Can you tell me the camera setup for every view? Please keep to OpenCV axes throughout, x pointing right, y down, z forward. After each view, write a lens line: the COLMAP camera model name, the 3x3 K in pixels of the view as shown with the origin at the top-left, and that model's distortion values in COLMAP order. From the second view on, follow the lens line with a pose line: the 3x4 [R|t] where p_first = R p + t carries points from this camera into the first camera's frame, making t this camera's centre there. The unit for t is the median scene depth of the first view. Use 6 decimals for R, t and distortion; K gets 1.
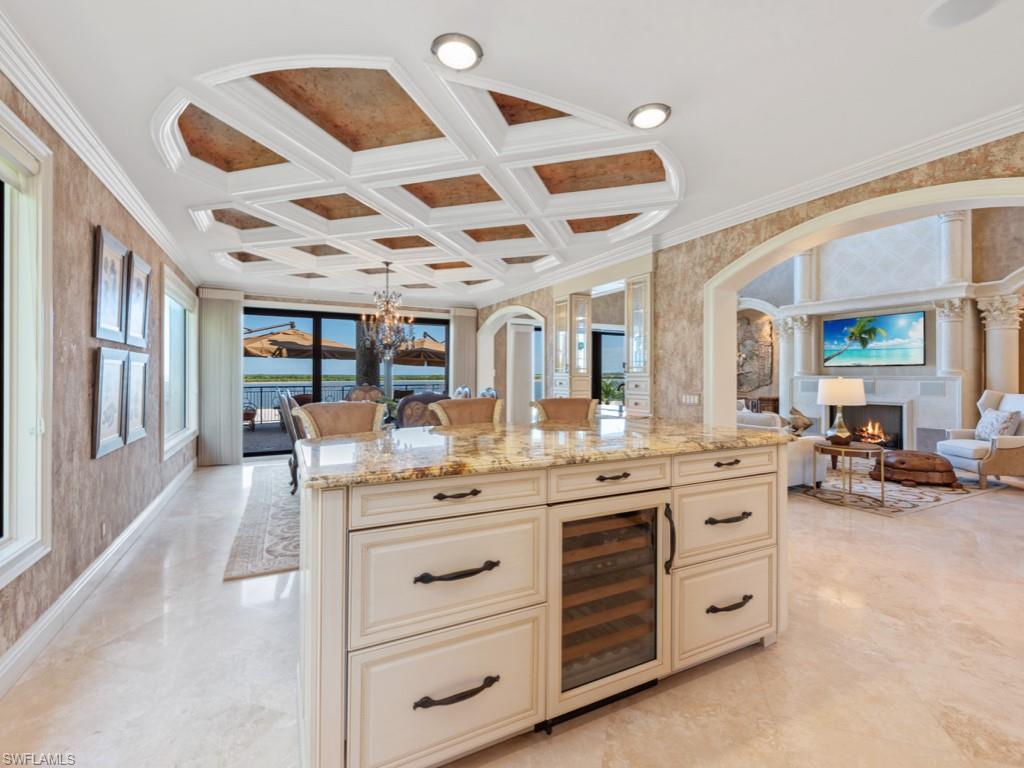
lens RADIAL K [[462.2, 0, 507.0], [0, 462.2, 380.7], [0, 0, 1]] dist [0.016411, -0.000069]
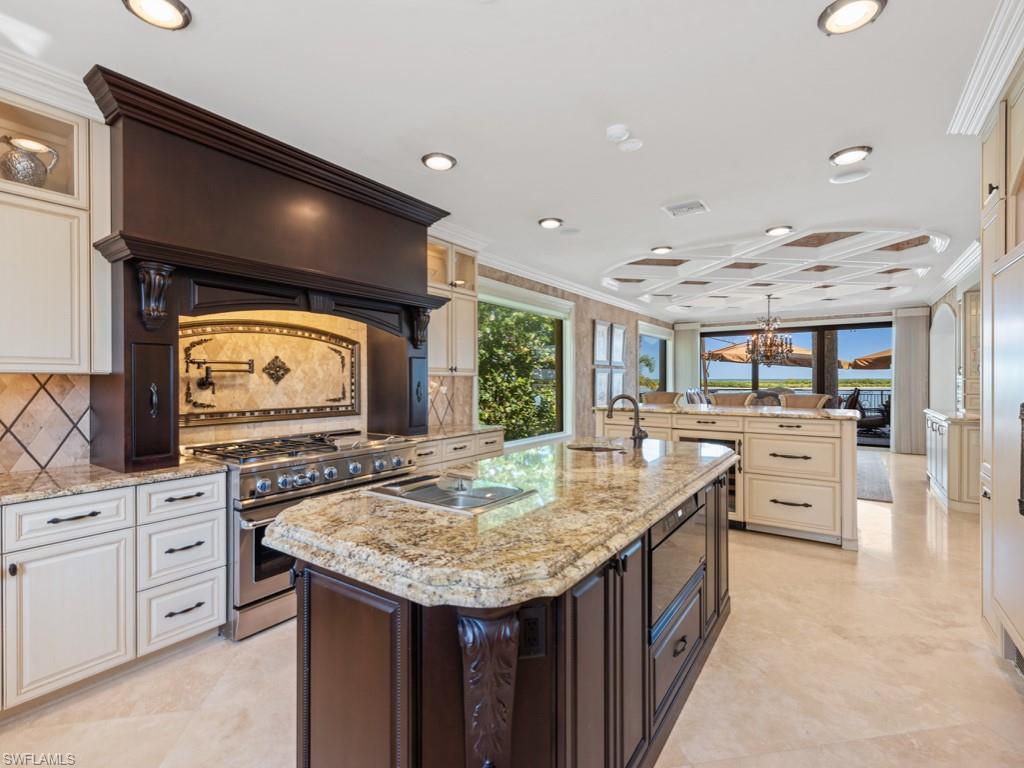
lens RADIAL K [[462.2, 0, 507.0], [0, 462.2, 380.7], [0, 0, 1]] dist [0.016411, -0.000069]
pose [[0.475762, -0.002582, -0.879570, 0.367153], [-0.005549, 0.999967, -0.005937, 0.003998], [0.879557, 0.007705, 0.475732, -0.199500]]
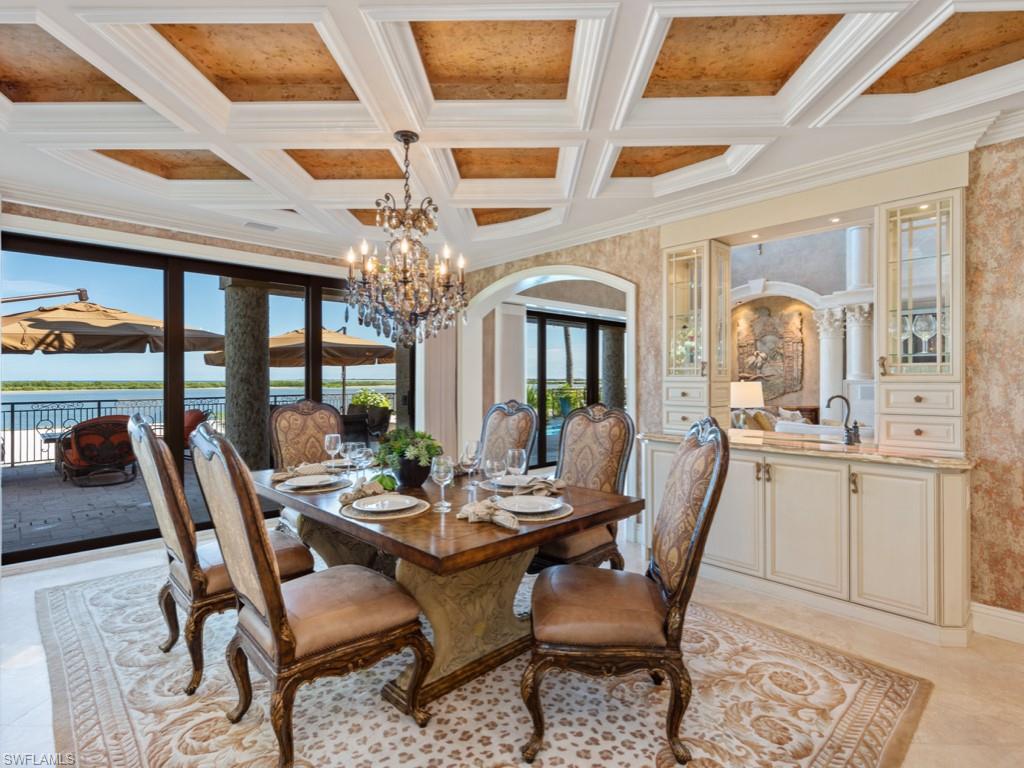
lens RADIAL K [[522.5, 0, 509.2], [0, 522.5, 384.8], [0, 0, 1]] dist [0.016226, 0.000635]
pose [[0.957746, -0.006624, 0.287539, -0.217036], [0.007569, 0.999969, -0.002176, -0.004704], [-0.287515, 0.004261, 0.957767, 0.330045]]
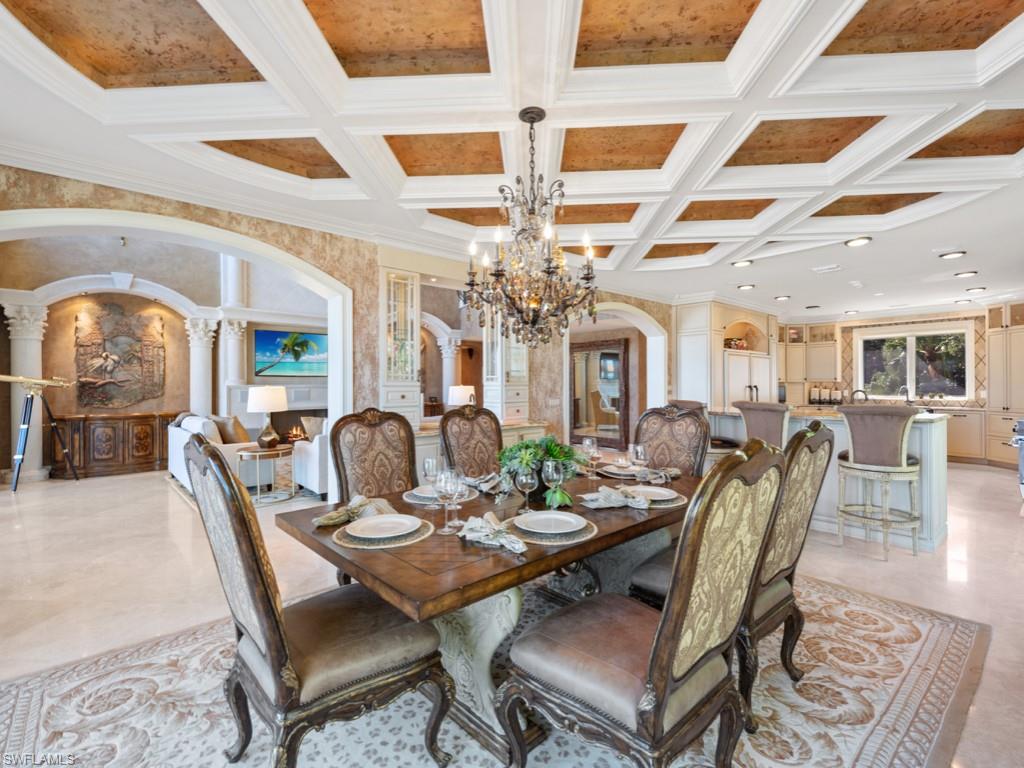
lens RADIAL K [[462.2, 0, 507.0], [0, 462.2, 380.7], [0, 0, 1]] dist [0.016411, -0.000069]
pose [[-0.290829, 0.004800, 0.956763, -0.447705], [0.016604, 0.999862, 0.000031, -0.010703], [-0.956631, 0.015896, -0.290868, 0.806801]]
